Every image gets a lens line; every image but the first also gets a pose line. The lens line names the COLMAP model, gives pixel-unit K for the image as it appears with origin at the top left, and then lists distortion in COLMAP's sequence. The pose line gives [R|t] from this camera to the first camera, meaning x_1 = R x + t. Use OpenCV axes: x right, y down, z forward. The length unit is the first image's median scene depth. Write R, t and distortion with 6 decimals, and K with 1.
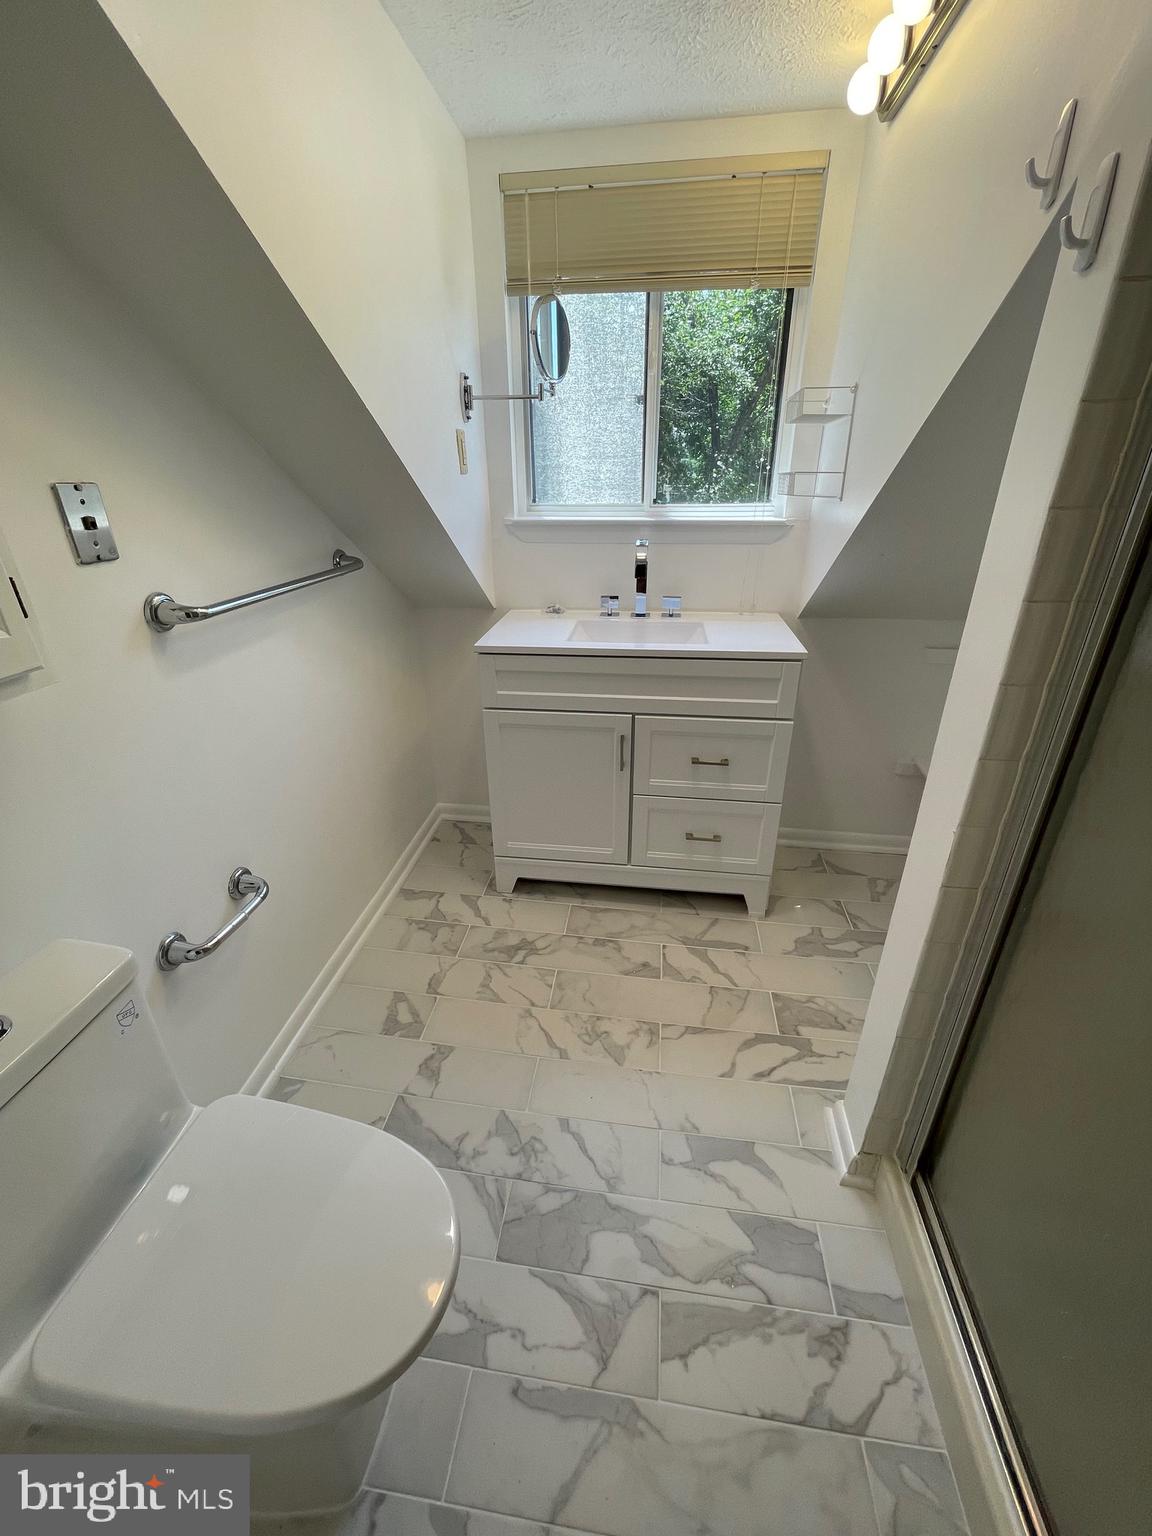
lens RADIAL K [[628.9, 0, 578.3], [0, 628.9, 765.3], [0, 0, 1]] dist [0.002237, 0.001454]
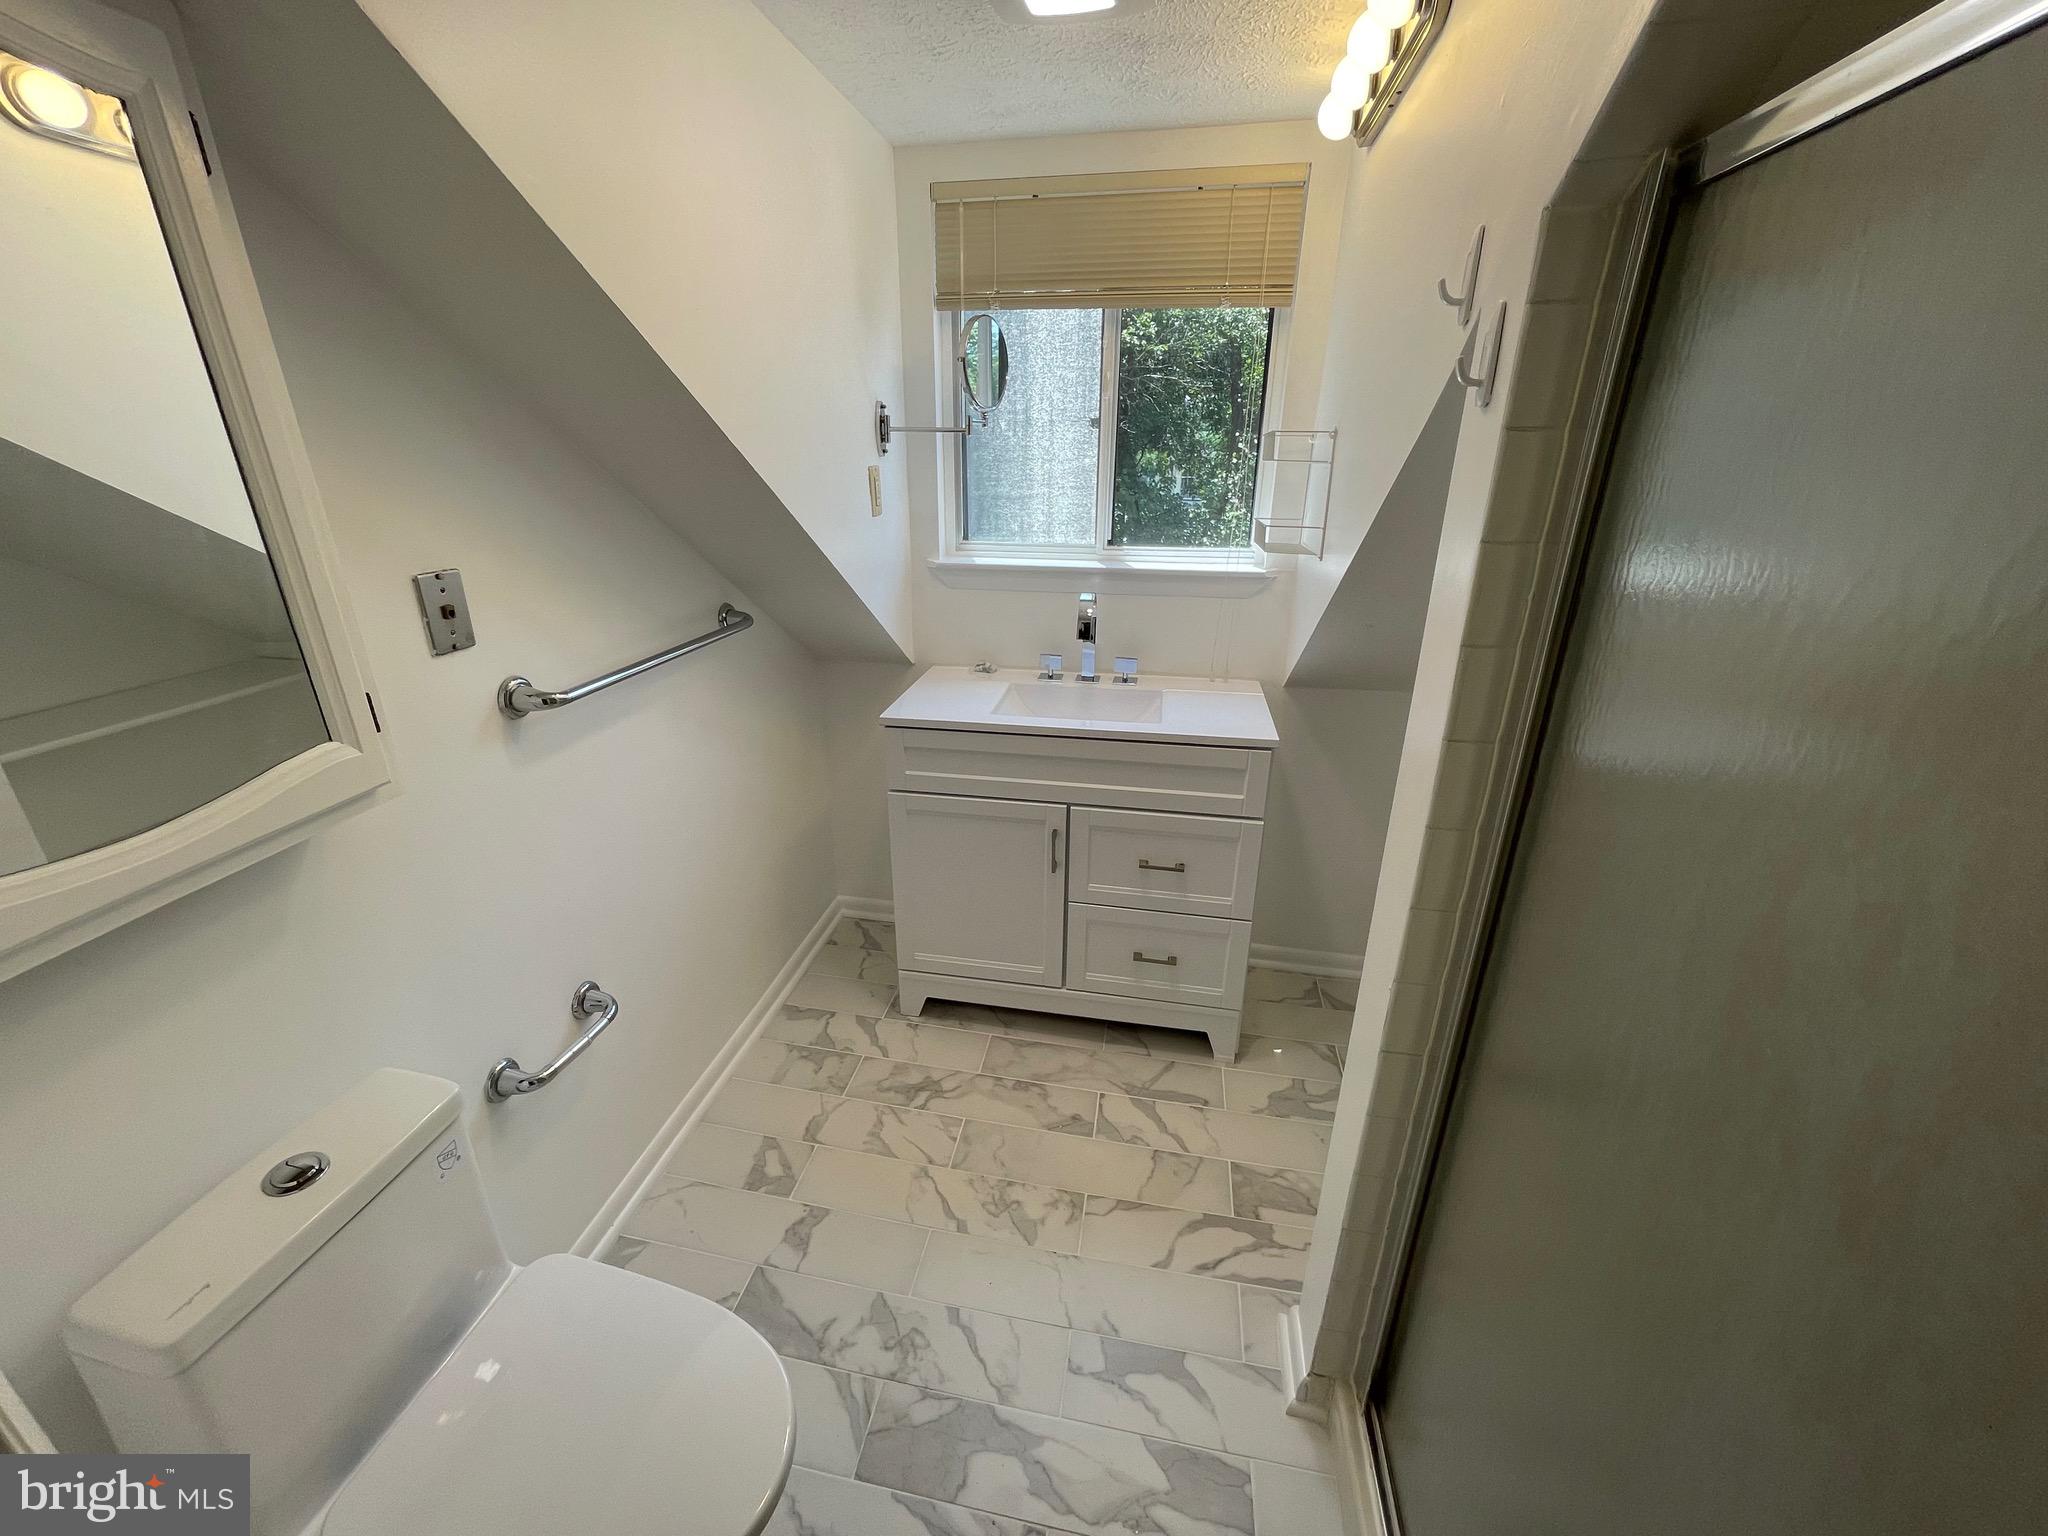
lens RADIAL K [[838.5, 0, 1012.5], [0, 838.5, 777.2], [0, 0, 1]] dist [0.002237, 0.001454]
pose [[0.998355, 0.030889, -0.048304, 0.086356], [-0.033720, 0.997692, -0.058937, -0.065901], [0.046372, 0.060469, 0.997092, -0.126885]]
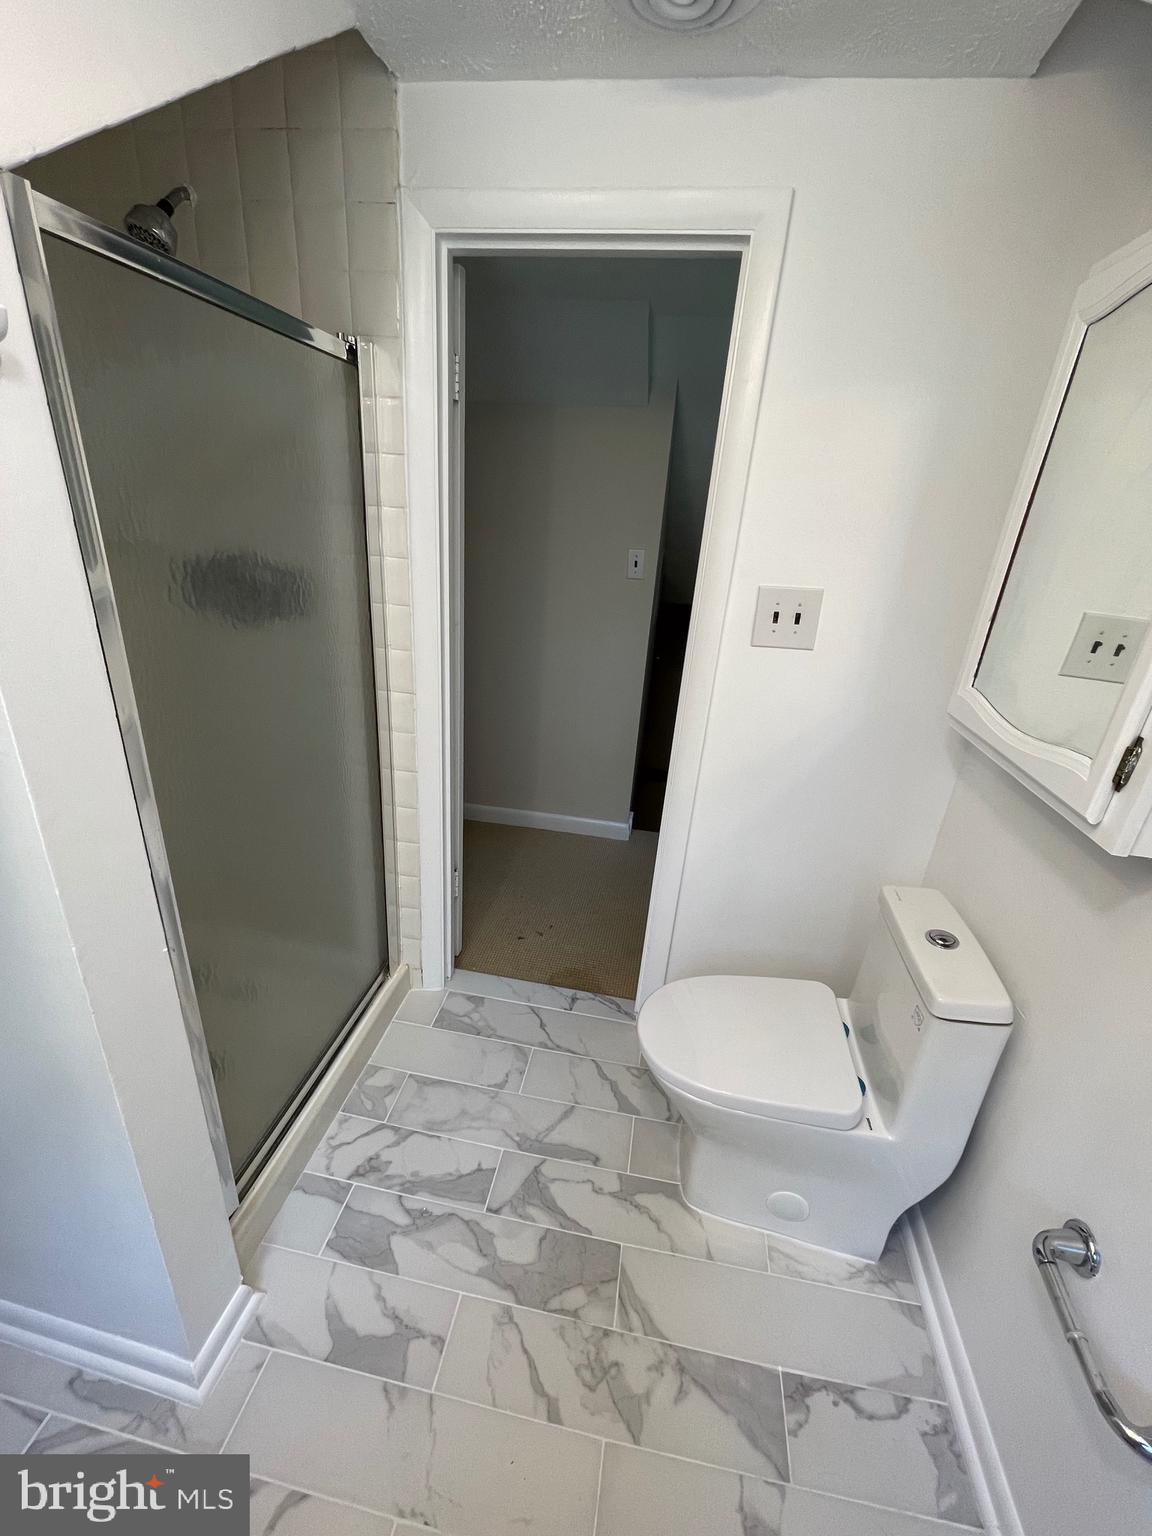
lens RADIAL K [[628.9, 0, 577.2], [0, 628.9, 764.1], [0, 0, 1]] dist [0.002237, 0.001454]
pose [[-0.997437, -0.068947, 0.019108, -0.011465], [-0.031596, 0.664109, 0.746968, -0.540580], [-0.064191, 0.744450, -0.664585, 0.936819]]
